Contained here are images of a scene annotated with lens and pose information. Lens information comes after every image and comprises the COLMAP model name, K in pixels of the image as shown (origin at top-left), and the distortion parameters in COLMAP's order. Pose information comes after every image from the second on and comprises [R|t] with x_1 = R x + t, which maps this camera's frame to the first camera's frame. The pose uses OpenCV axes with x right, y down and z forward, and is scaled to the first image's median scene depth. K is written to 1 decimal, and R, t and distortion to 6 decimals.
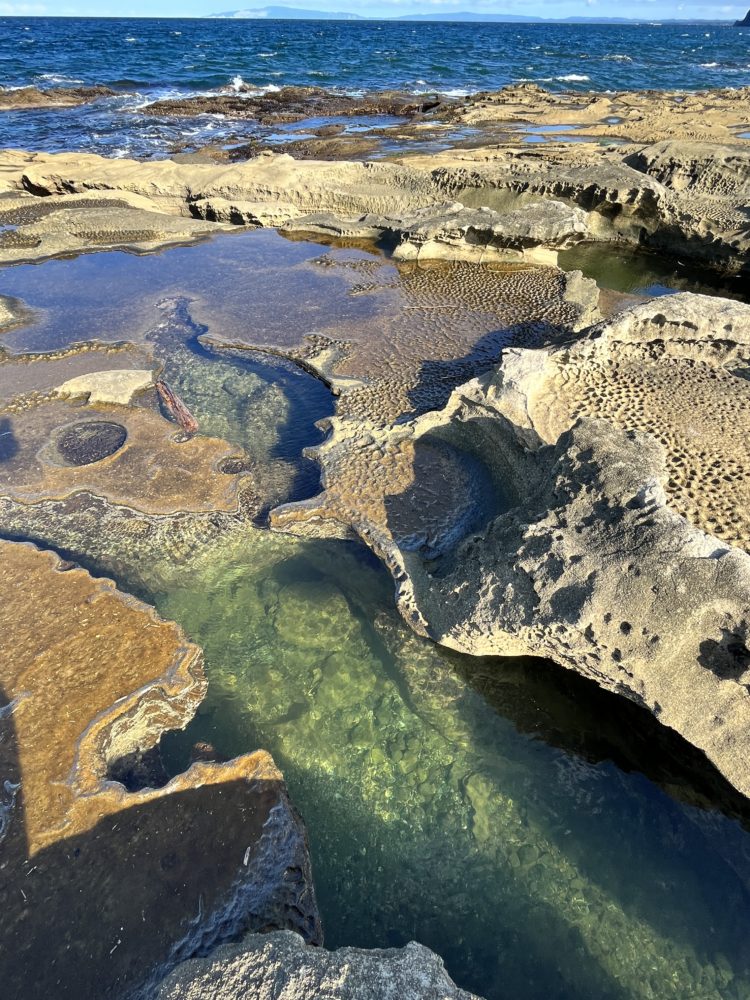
lens RADIAL K [[532.9, 0, 376.3], [0, 532.9, 501.7], [0, 0, 1]] dist [-0.007051, 0.001160]
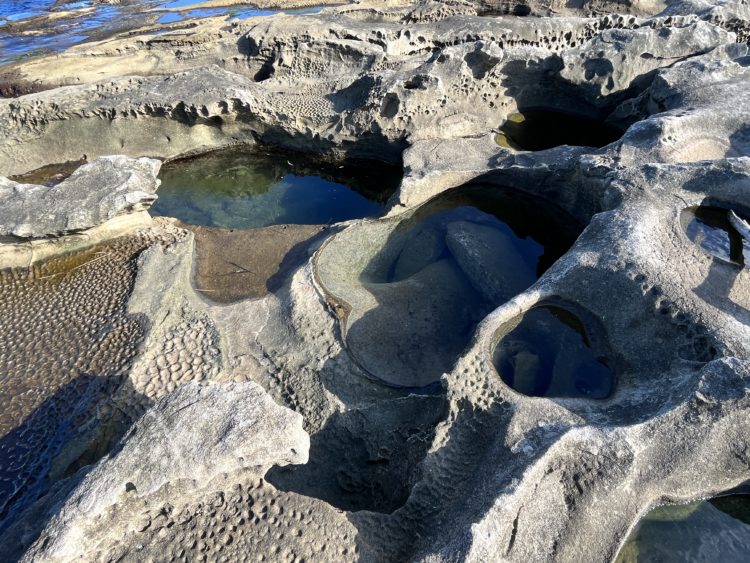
lens RADIAL K [[399.7, 0, 374.2], [0, 399.7, 280.7], [0, 0, 1]] dist [-0.007051, 0.001160]
pose [[0.866797, -0.361112, 0.343891, 0.312569], [0.342862, 0.932341, 0.114828, -0.235174], [-0.362089, 0.018375, 0.931962, 0.193140]]
